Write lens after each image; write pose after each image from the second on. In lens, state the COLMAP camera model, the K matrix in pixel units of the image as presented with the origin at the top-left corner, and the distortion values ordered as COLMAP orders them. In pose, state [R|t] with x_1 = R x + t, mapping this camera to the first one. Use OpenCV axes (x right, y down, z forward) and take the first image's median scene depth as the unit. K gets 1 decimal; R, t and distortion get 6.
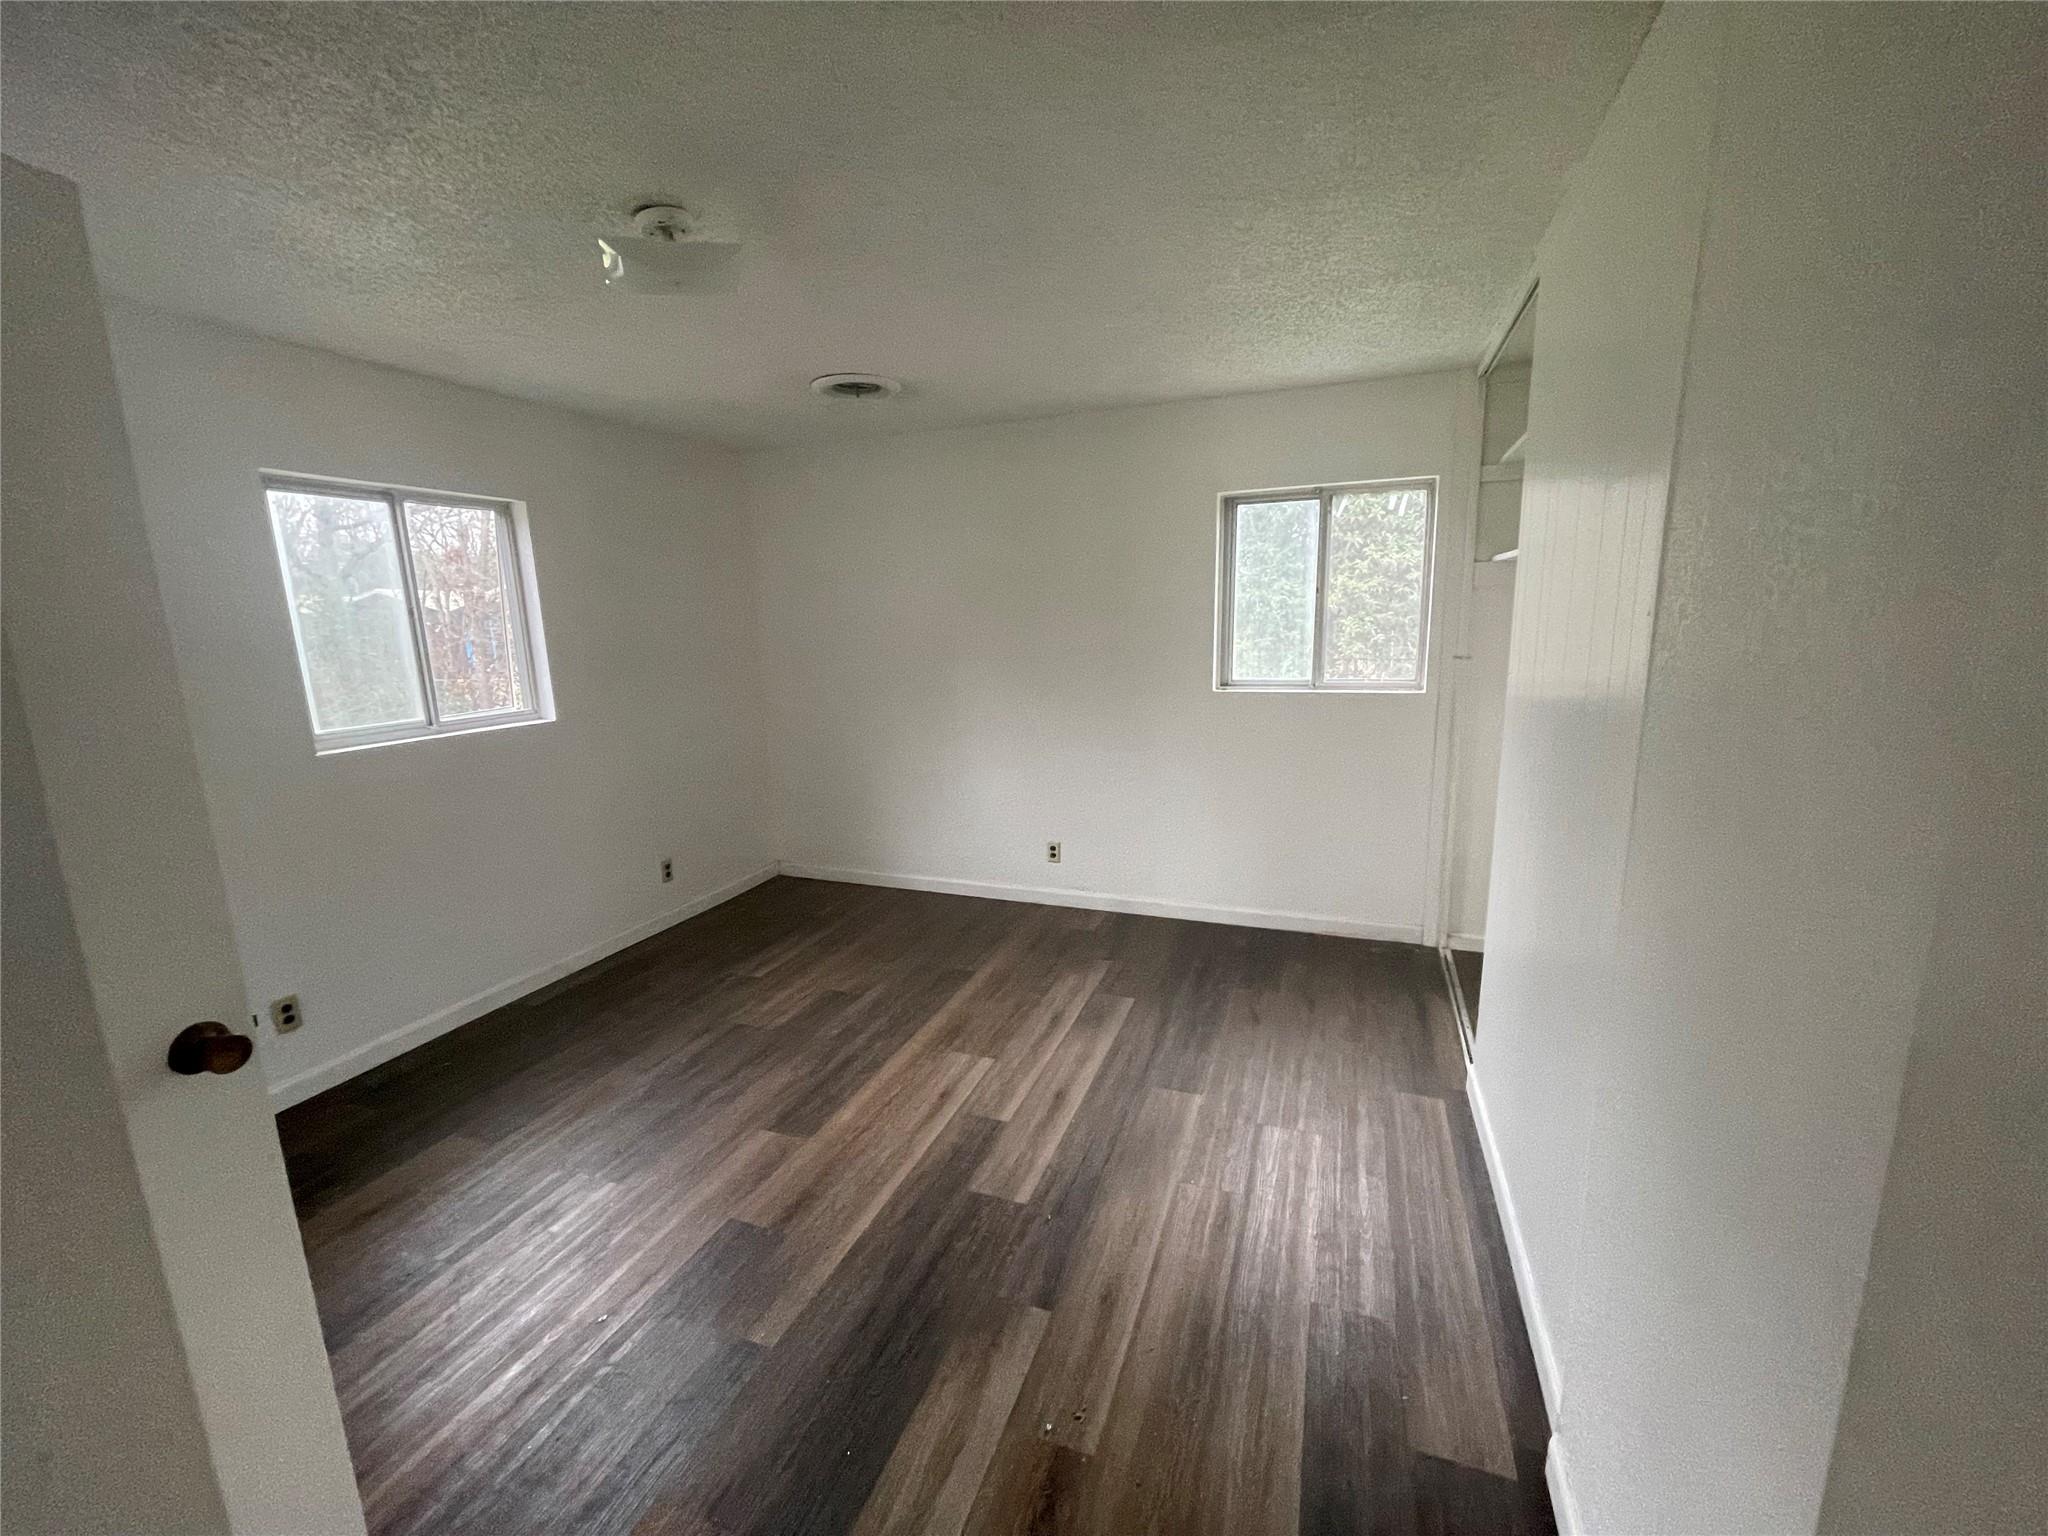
lens RADIAL K [[820.3, 0, 1024.5], [0, 820.3, 783.6], [0, 0, 1]] dist [-0.006697, 0.000454]
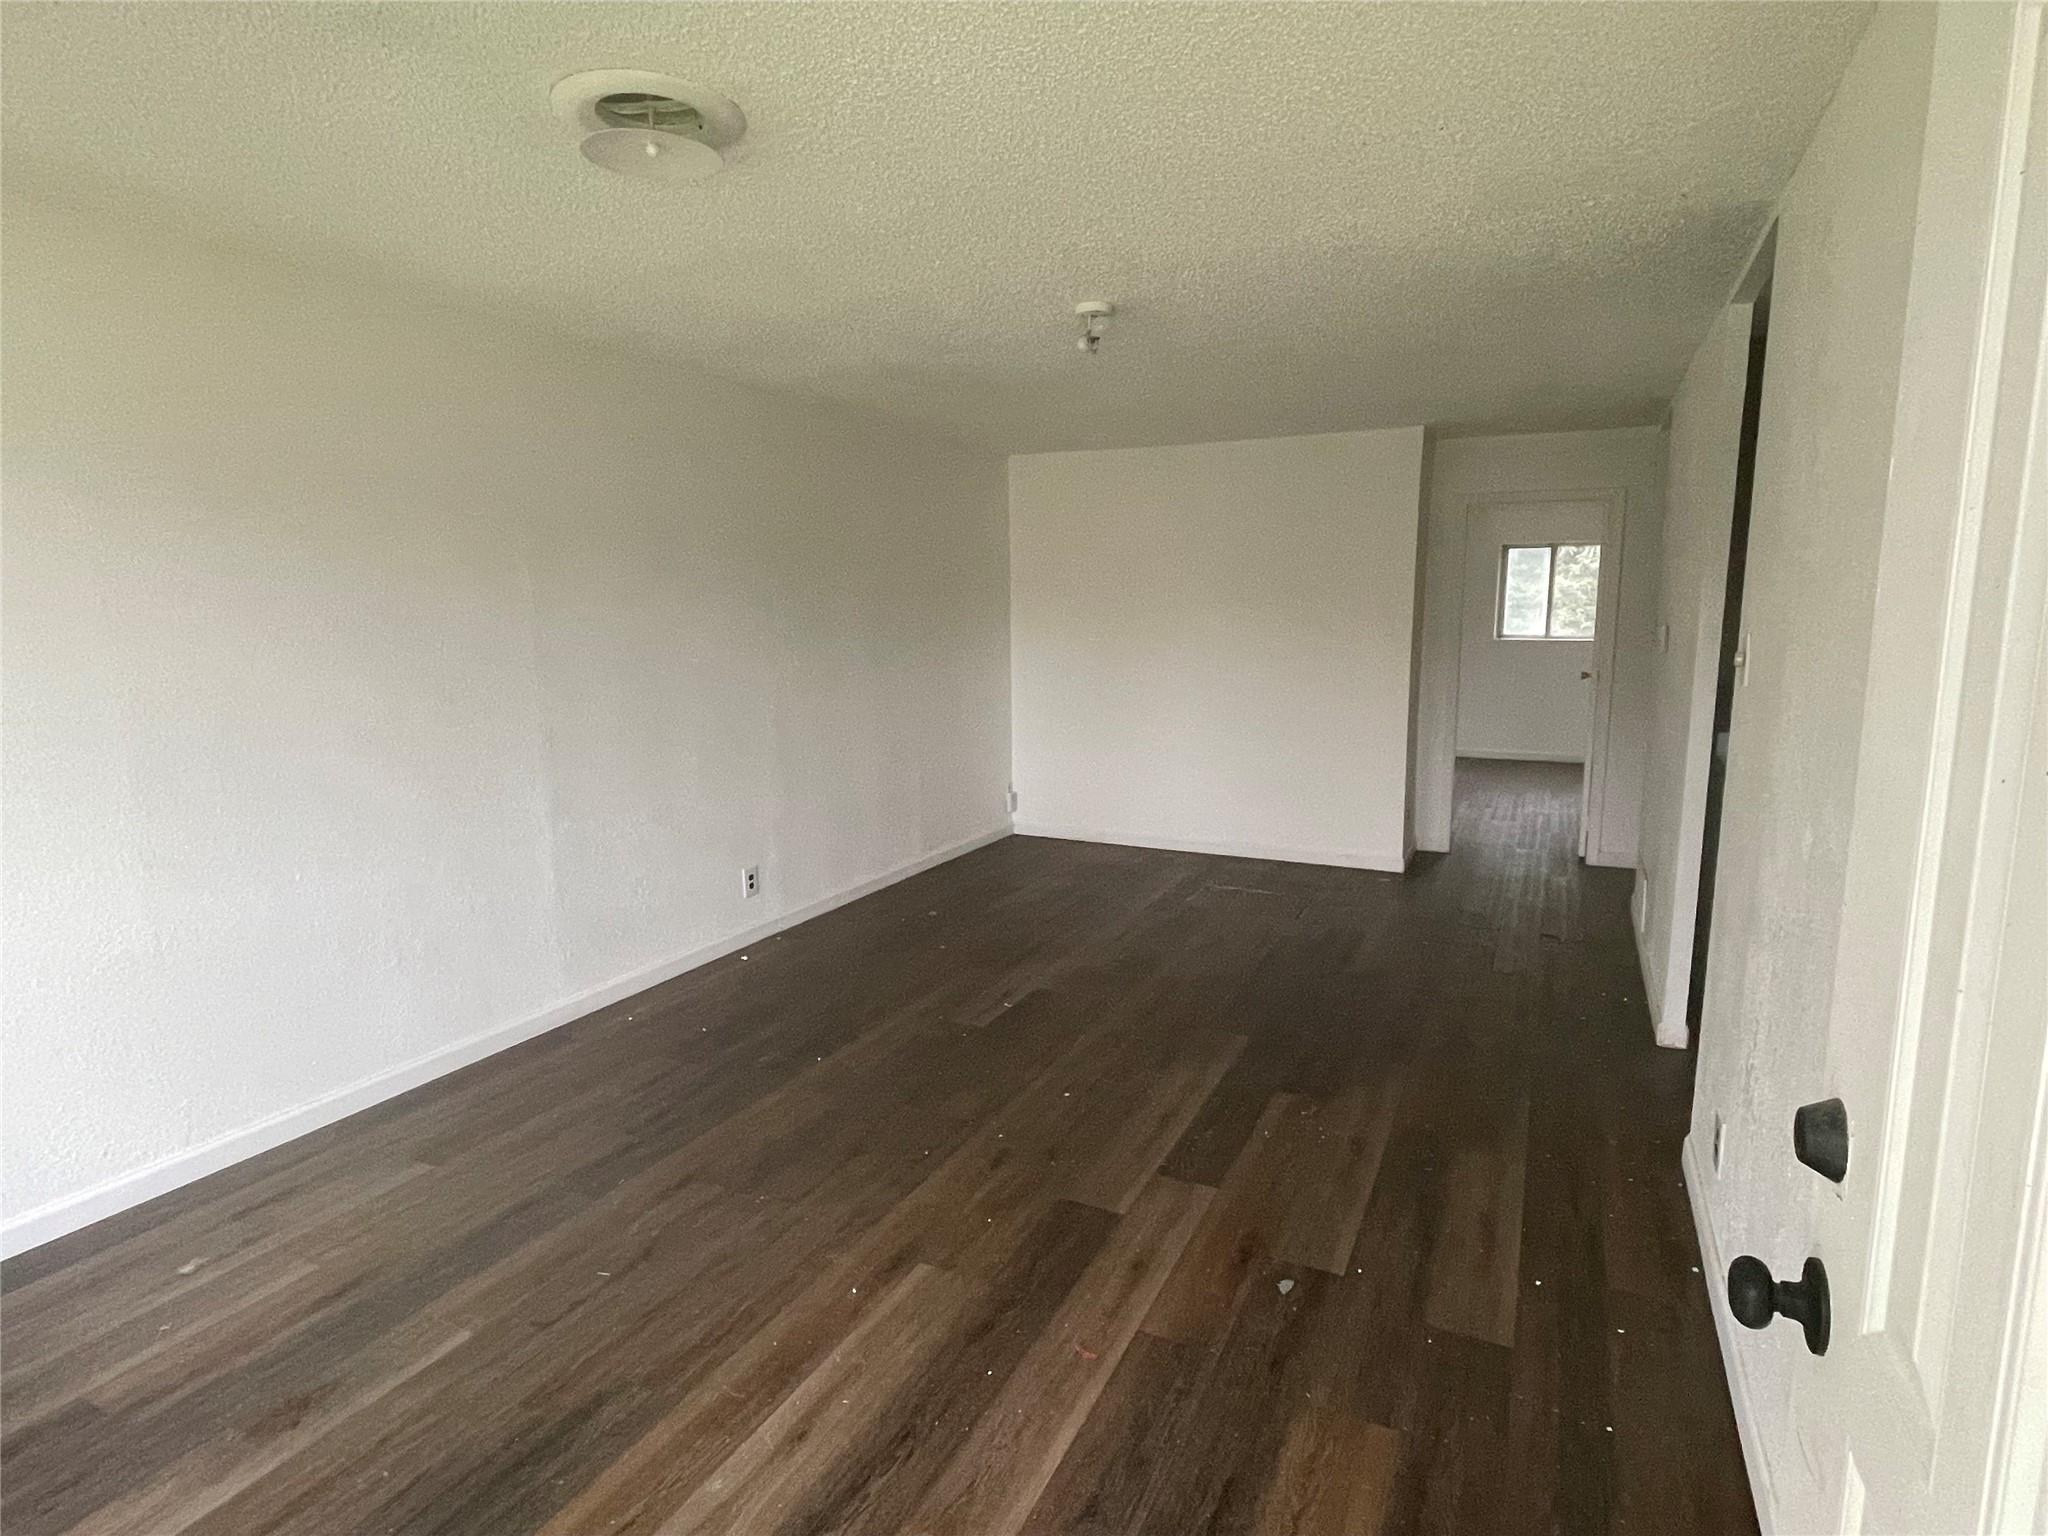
lens RADIAL K [[1099.2, 0, 1020.6], [0, 1099.2, 751.4], [0, 0, 1]] dist [0.003107, 0.000160]
pose [[0.996071, 0.037356, -0.080299, -0.702914], [-0.042758, 0.996860, -0.066645, 0.394052], [0.077557, 0.069816, 0.994540, -1.761472]]
